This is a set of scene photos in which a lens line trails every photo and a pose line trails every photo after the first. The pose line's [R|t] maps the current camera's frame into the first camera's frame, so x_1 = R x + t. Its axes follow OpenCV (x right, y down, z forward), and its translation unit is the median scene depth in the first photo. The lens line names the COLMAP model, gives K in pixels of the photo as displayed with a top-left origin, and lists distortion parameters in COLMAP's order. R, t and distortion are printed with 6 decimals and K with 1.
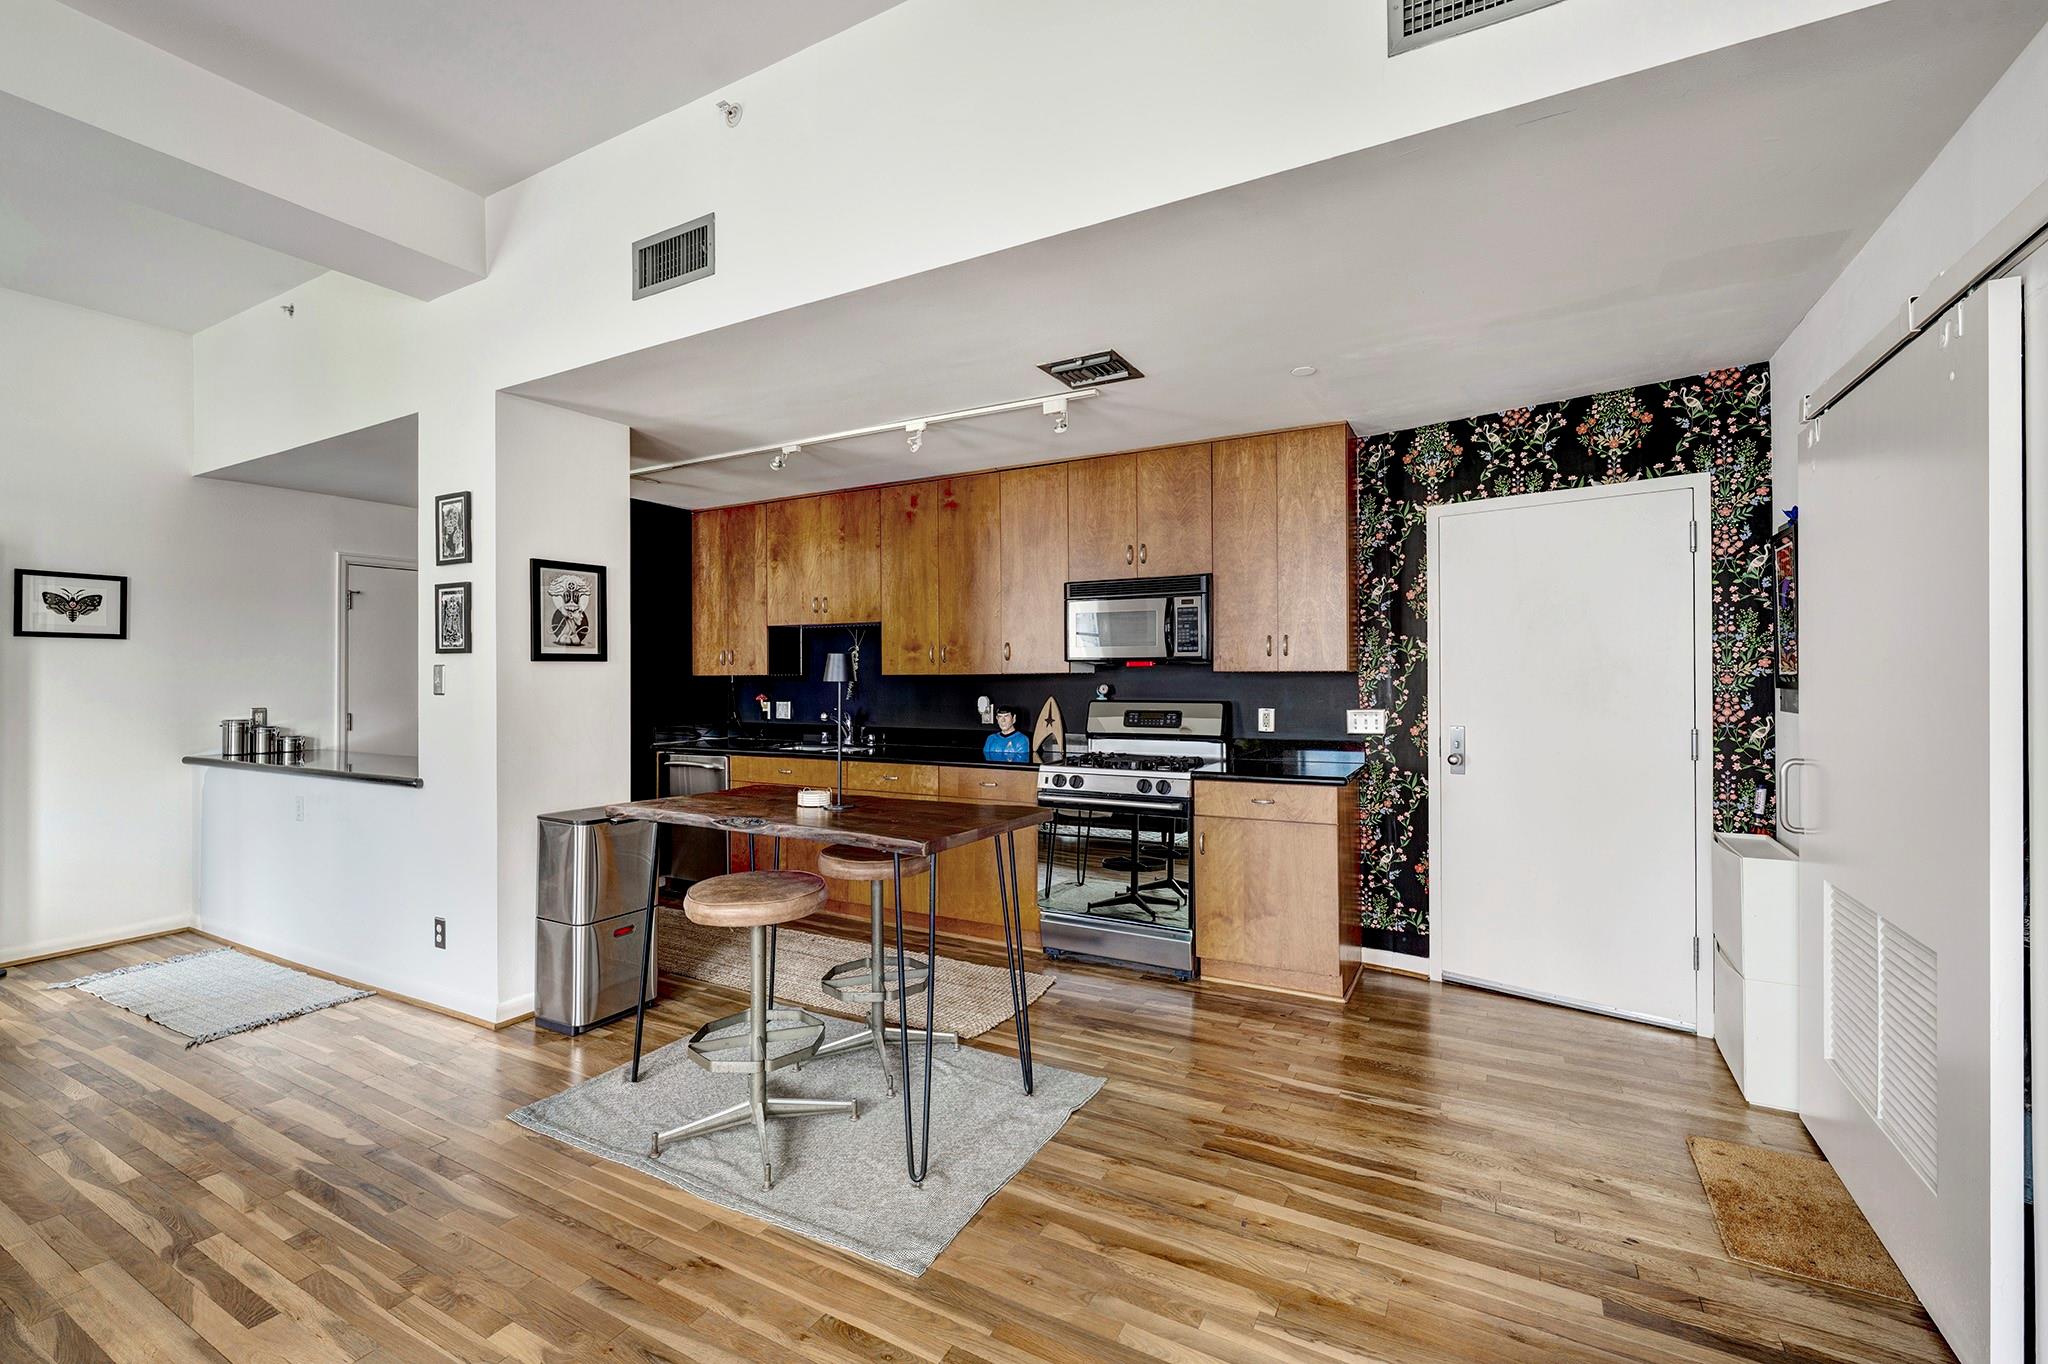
lens RADIAL K [[902.1, 0, 980.3], [0, 902.1, 669.5], [0, 0, 1]] dist [-0.005661, -0.000112]
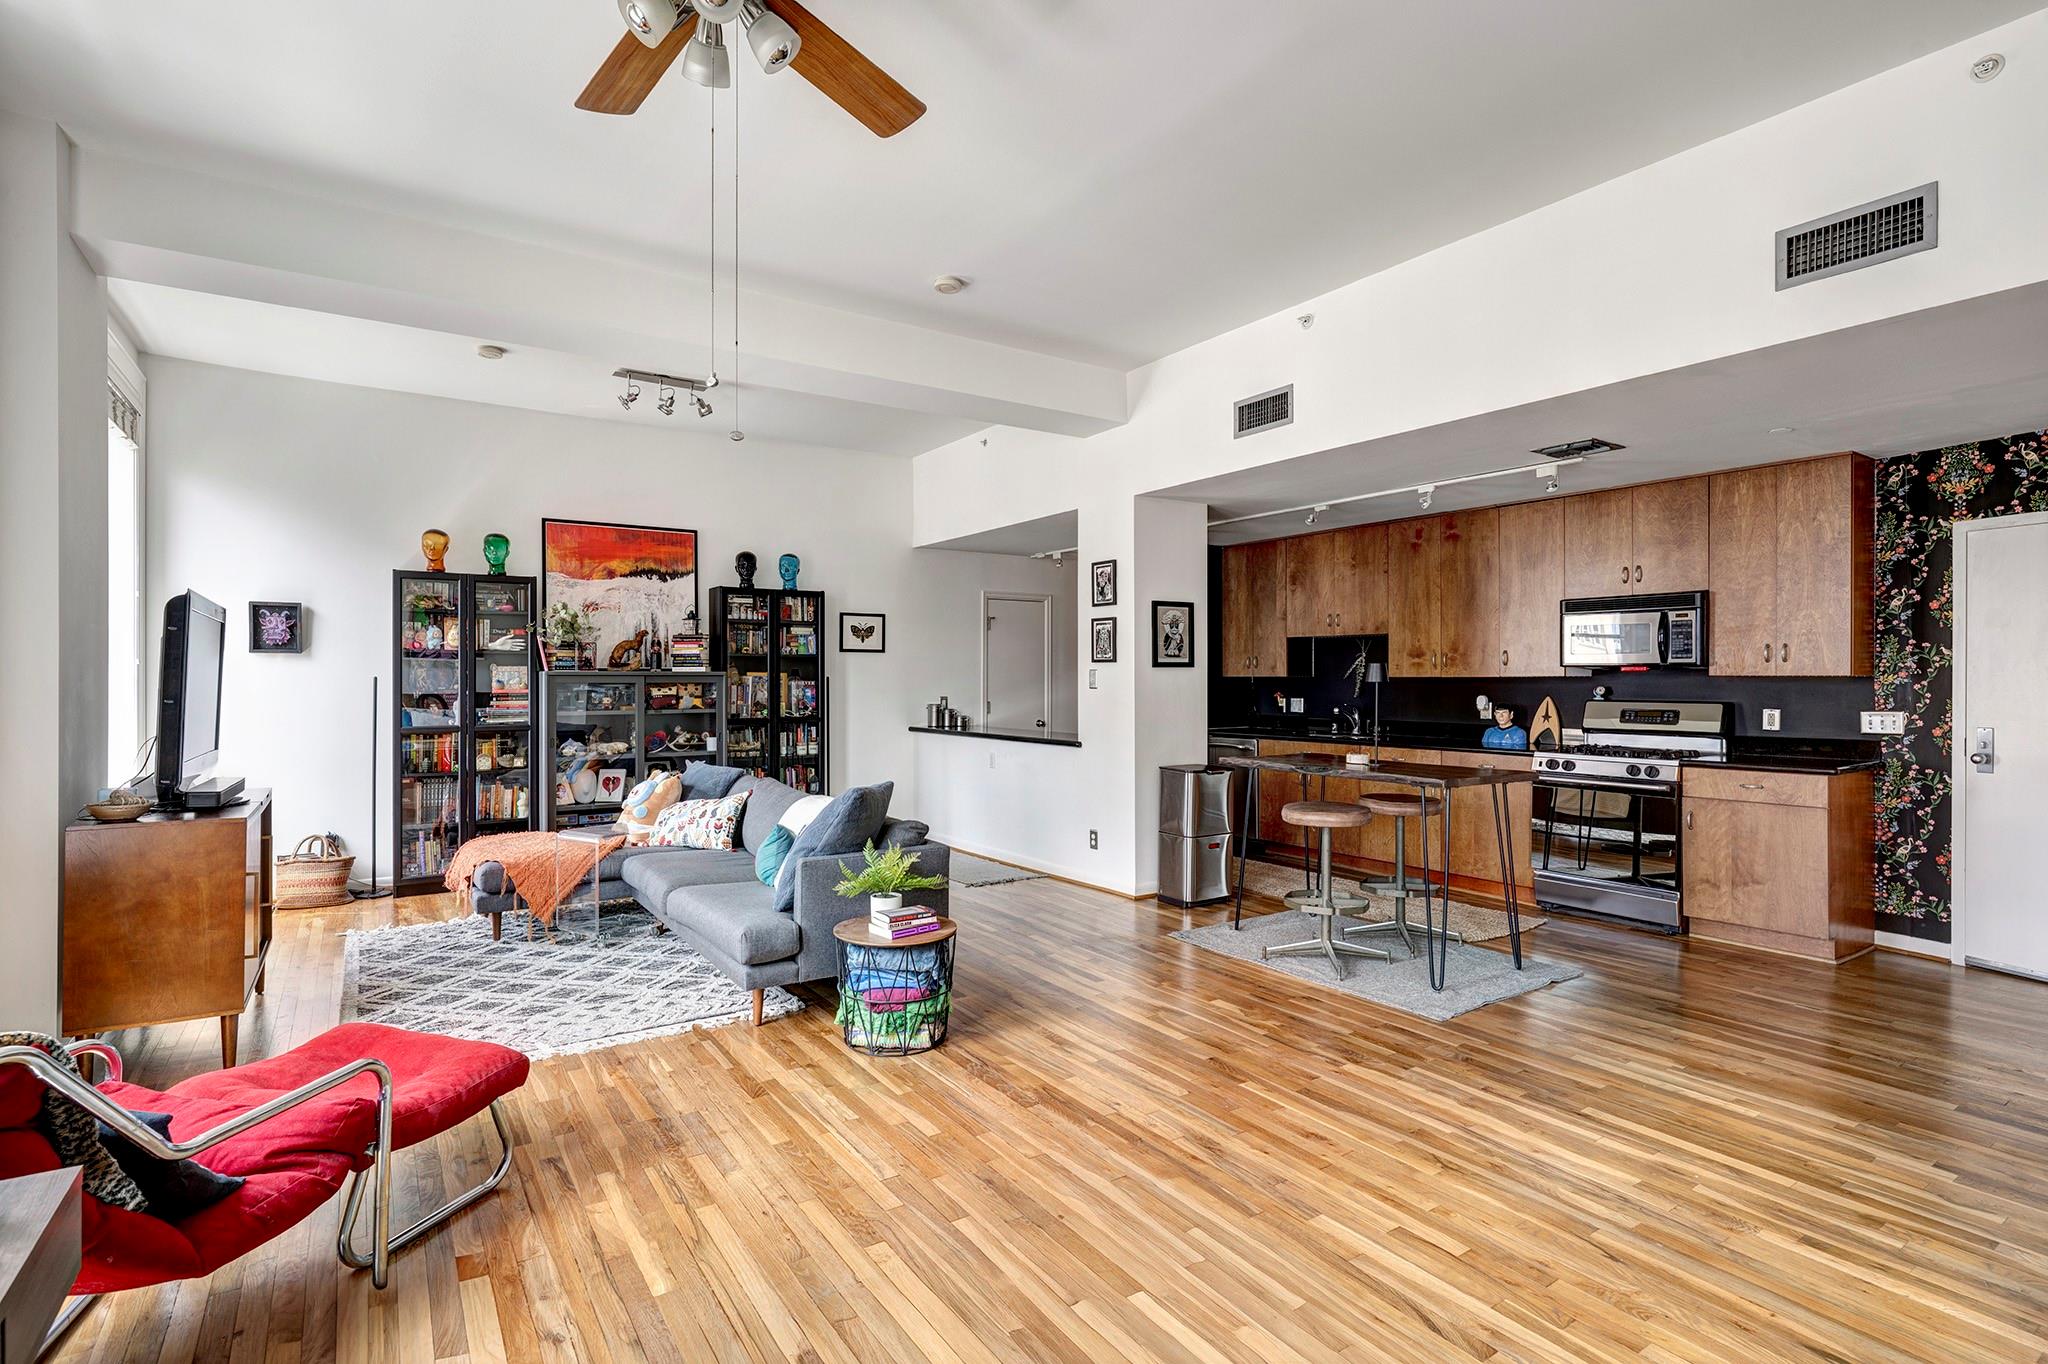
lens RADIAL K [[959.5, 0, 980.6], [0, 959.5, 677.1], [0, 0, 1]] dist [0.001734, -0.000590]
pose [[0.889175, 0.004916, -0.457542, -0.007247], [-0.001390, 0.999967, 0.008044, -0.004598], [0.457566, -0.006516, 0.889152, -0.534736]]
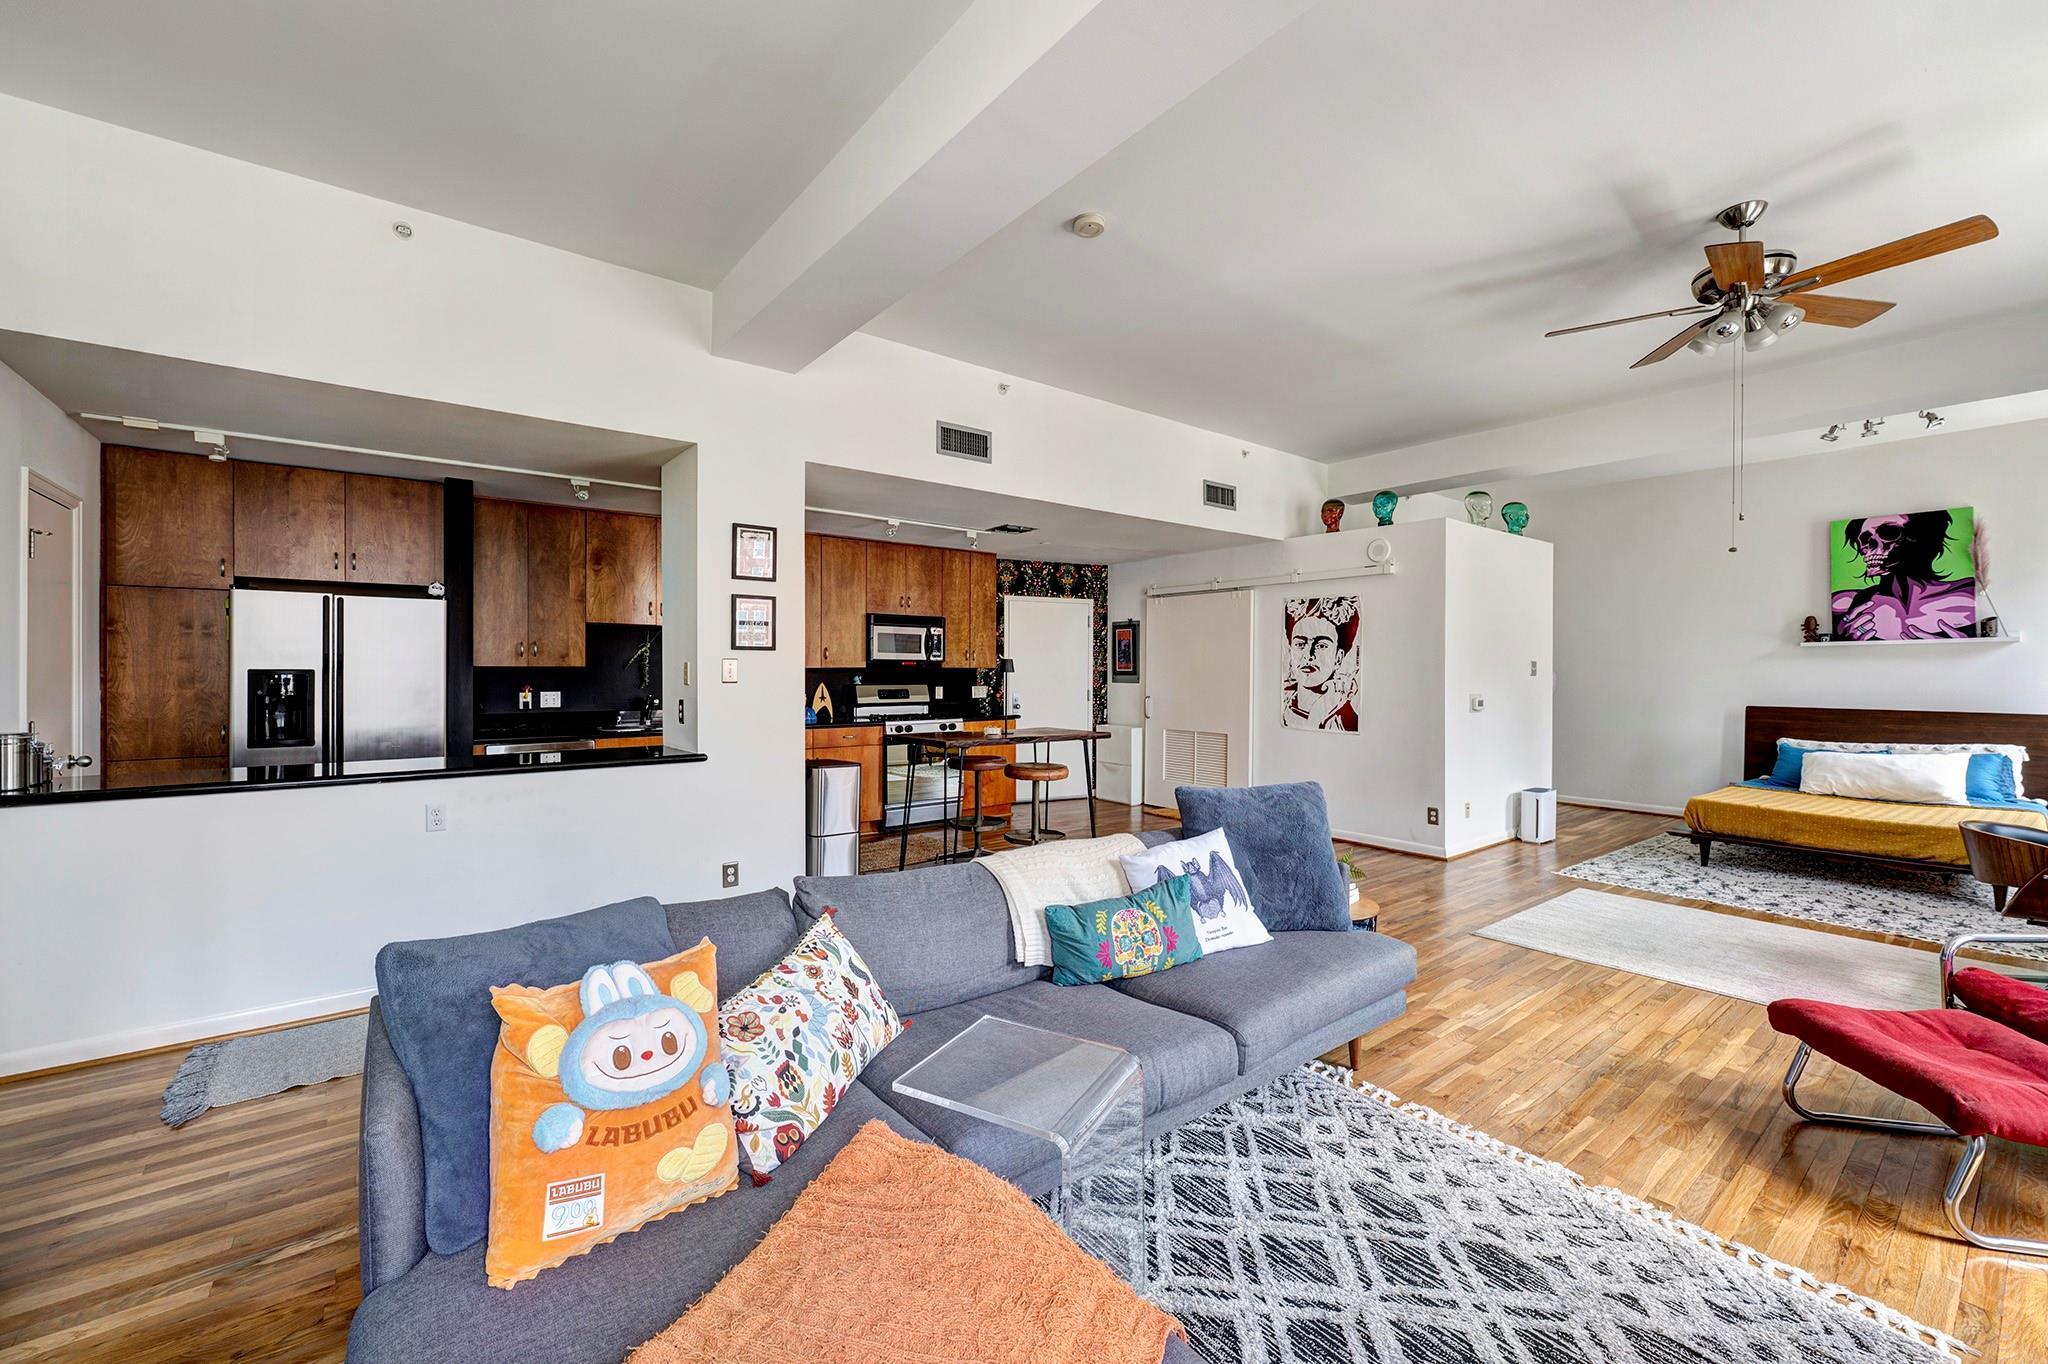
lens RADIAL K [[819.9, 0, 1016.3], [0, 819.9, 670.2], [0, 0, 1]] dist [0.003072, 0.000562]
pose [[0.379550, 0.004693, 0.925159, -1.368666], [-0.011655, 0.999932, -0.000291, 0.006422], [-0.925098, -0.010672, 0.379579, 0.191428]]
